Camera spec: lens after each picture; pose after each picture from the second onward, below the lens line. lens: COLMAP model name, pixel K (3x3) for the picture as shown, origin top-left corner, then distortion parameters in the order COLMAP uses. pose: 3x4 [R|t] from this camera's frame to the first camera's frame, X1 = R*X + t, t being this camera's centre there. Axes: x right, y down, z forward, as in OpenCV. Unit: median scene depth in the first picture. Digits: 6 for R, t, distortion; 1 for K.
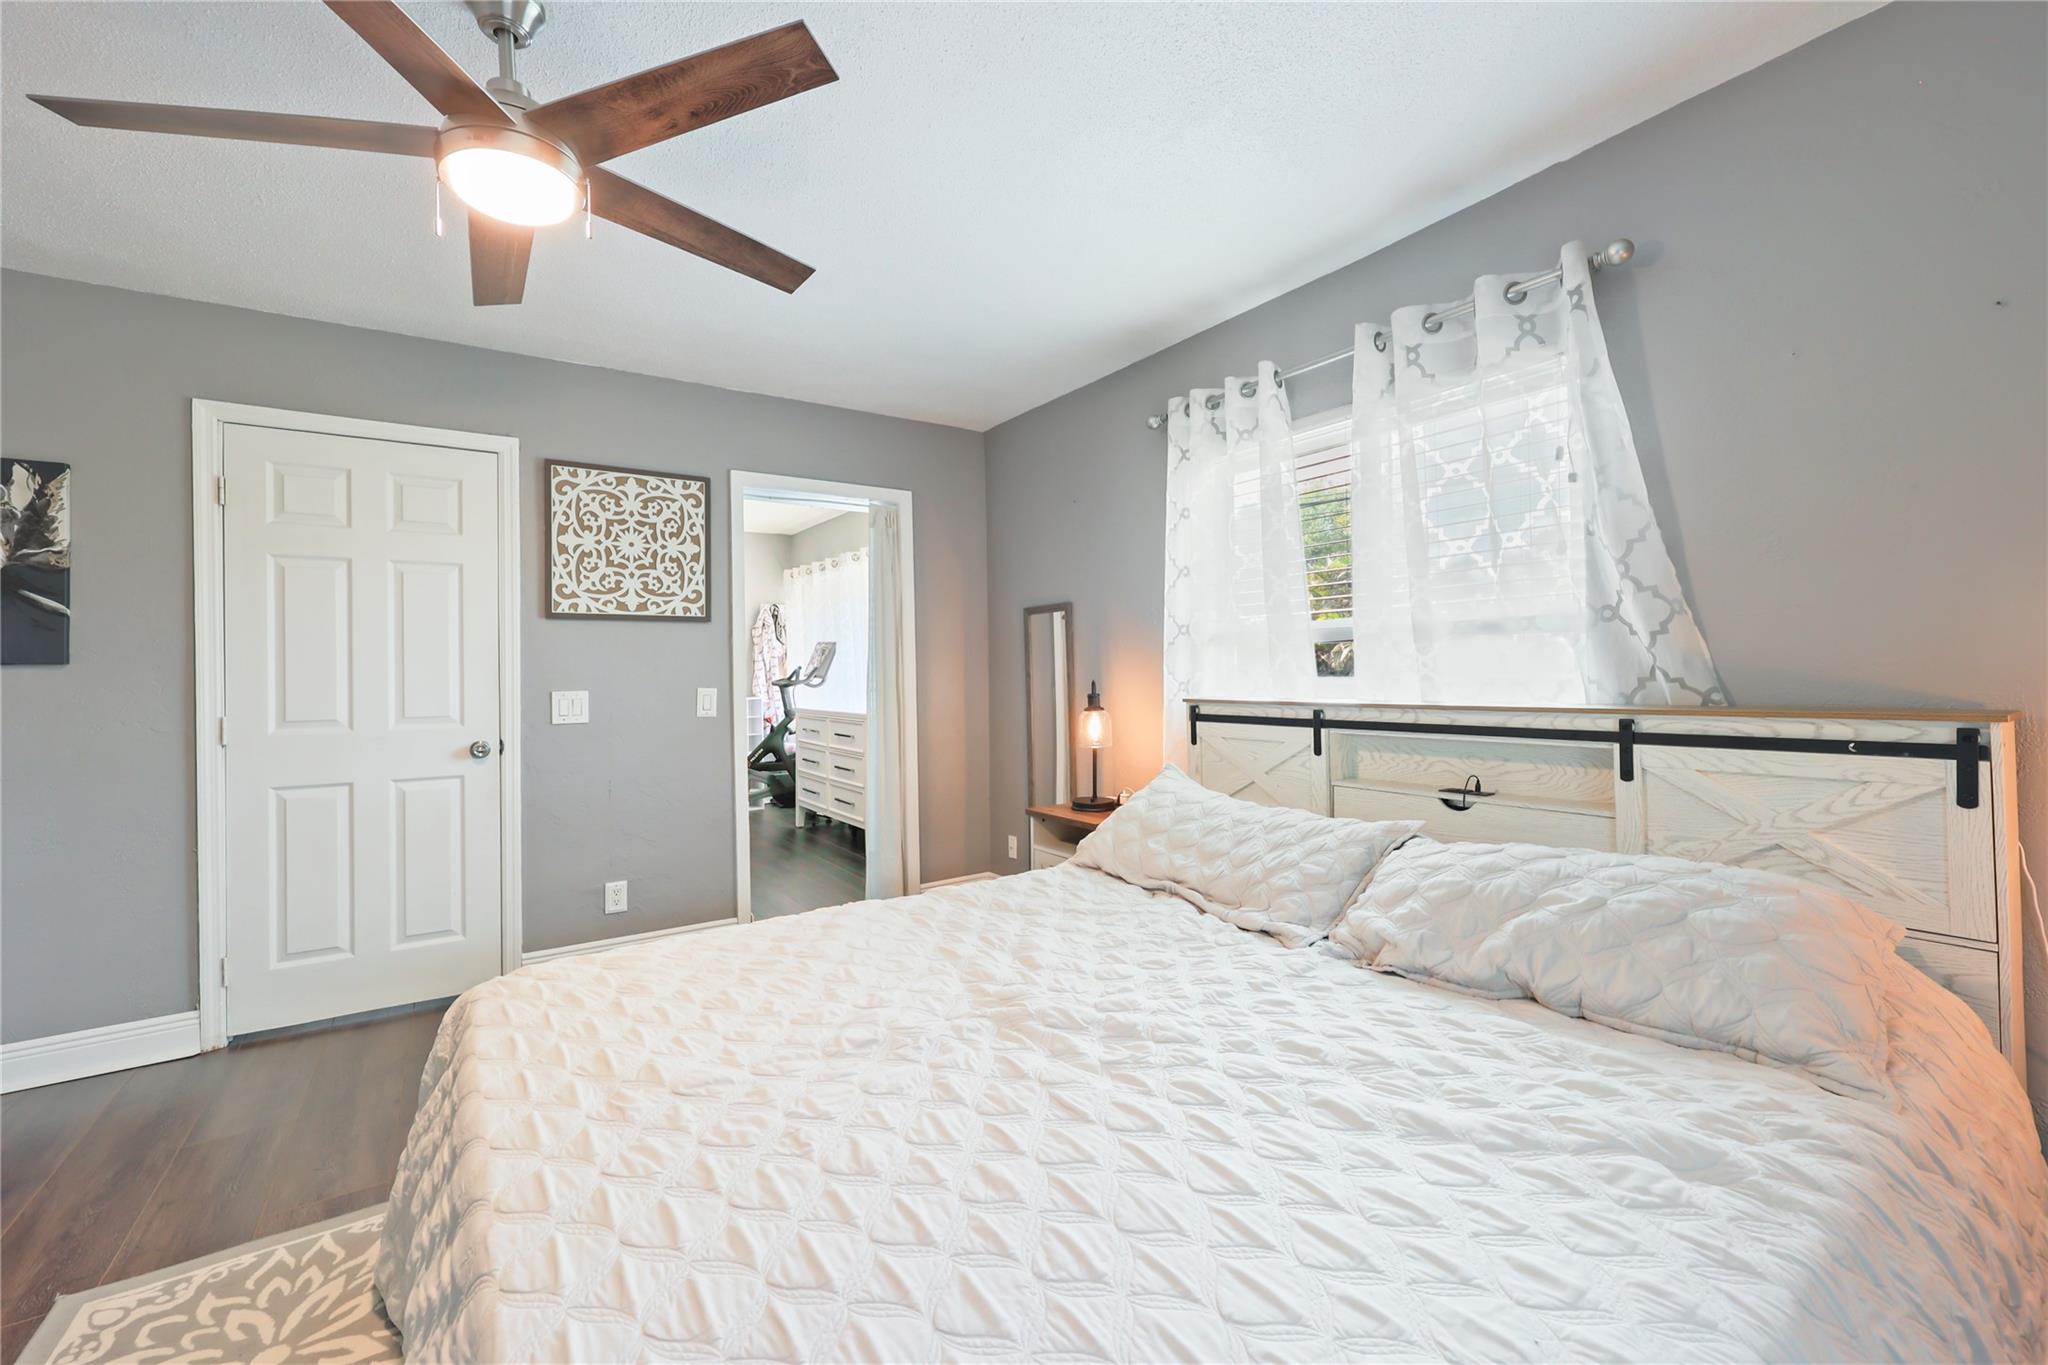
lens RADIAL K [[838.4, 0, 1024.4], [0, 838.4, 678.9], [0, 0, 1]] dist [-0.003416, 0.001426]
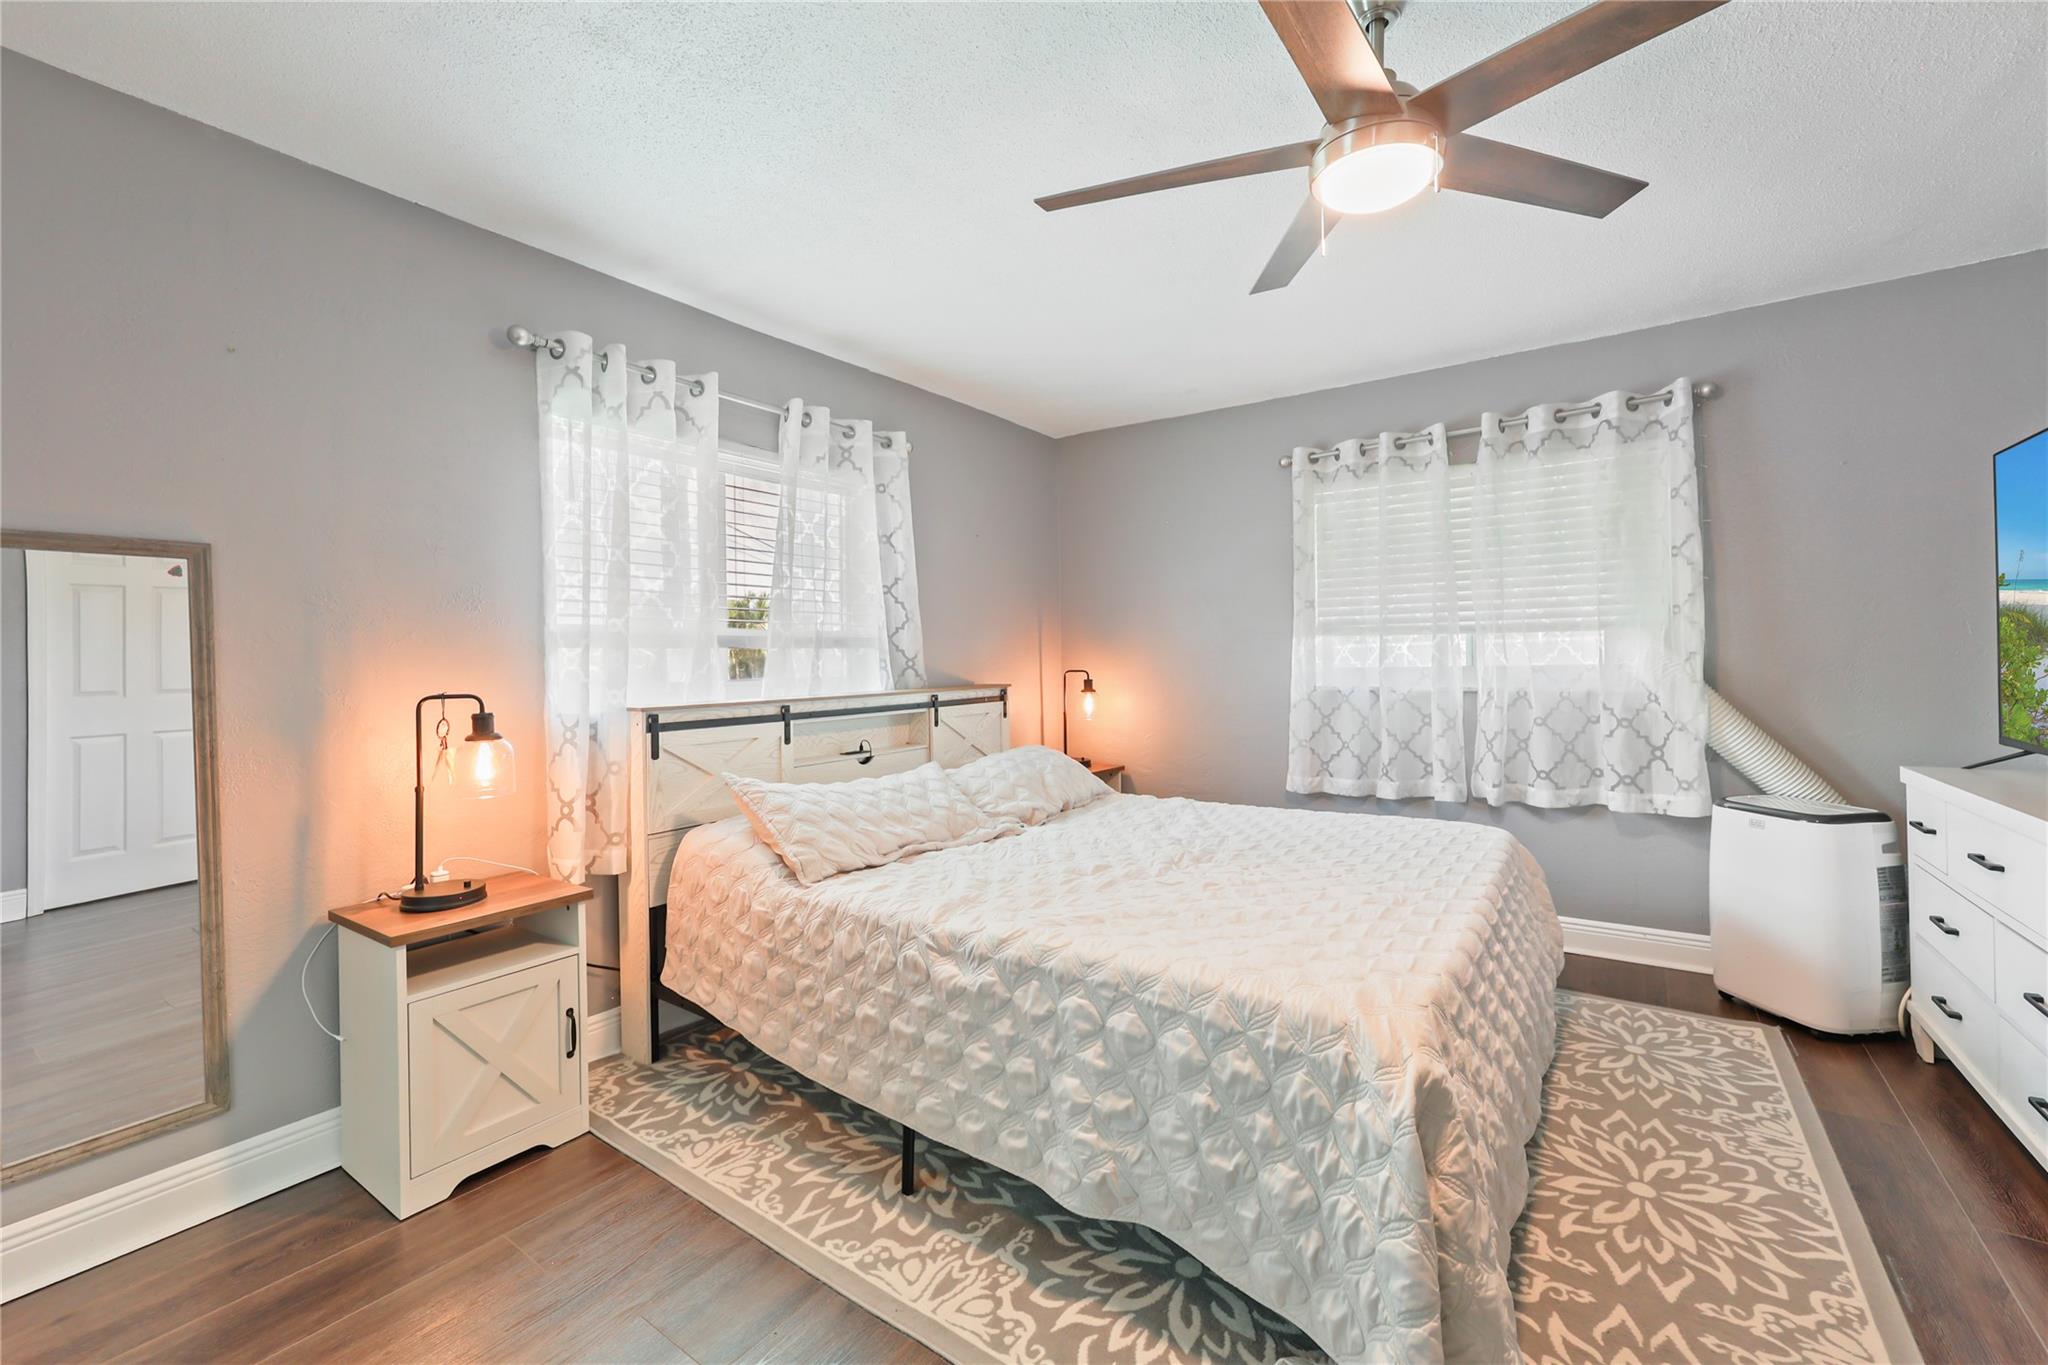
lens RADIAL K [[838.4, 0, 1011.5], [0, 838.4, 655.3], [0, 0, 1]] dist [-0.003416, 0.001426]
pose [[-0.349616, 0.029578, 0.936426, -0.853066], [0.033917, 0.999246, -0.018899, -0.000365], [-0.936279, 0.025153, -0.350356, 1.109622]]
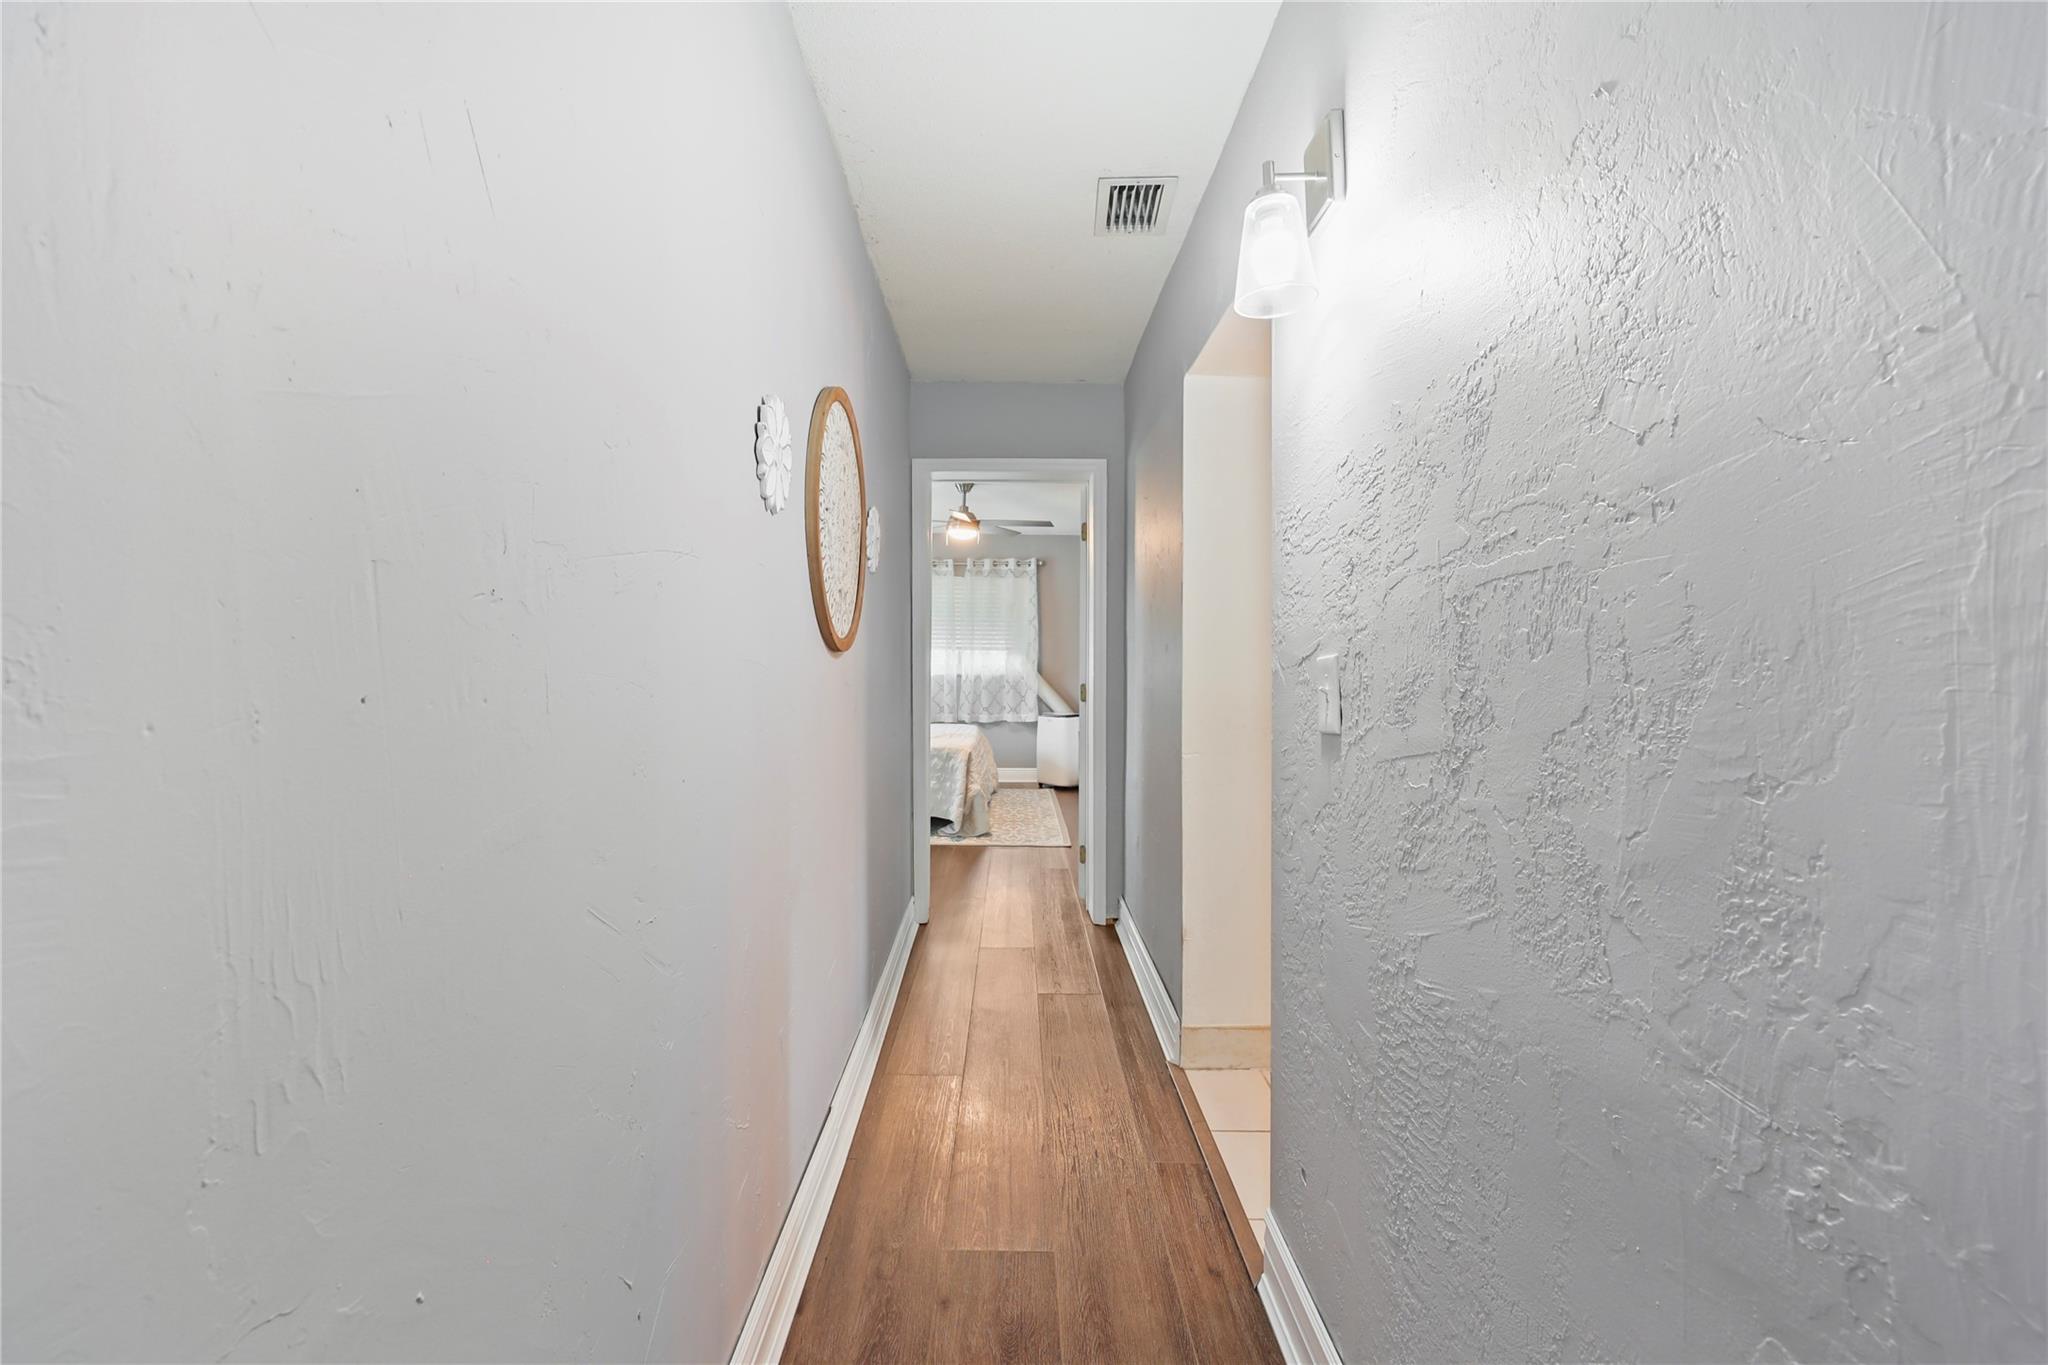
lens RADIAL K [[838.4, 0, 1022.1], [0, 838.4, 670.8], [0, 0, 1]] dist [-0.003416, 0.001426]
pose [[-0.843434, 0.006919, 0.537189, -1.313820], [0.013009, 0.999887, 0.007547, 0.010609], [-0.537076, 0.013353, -0.843428, 1.822811]]
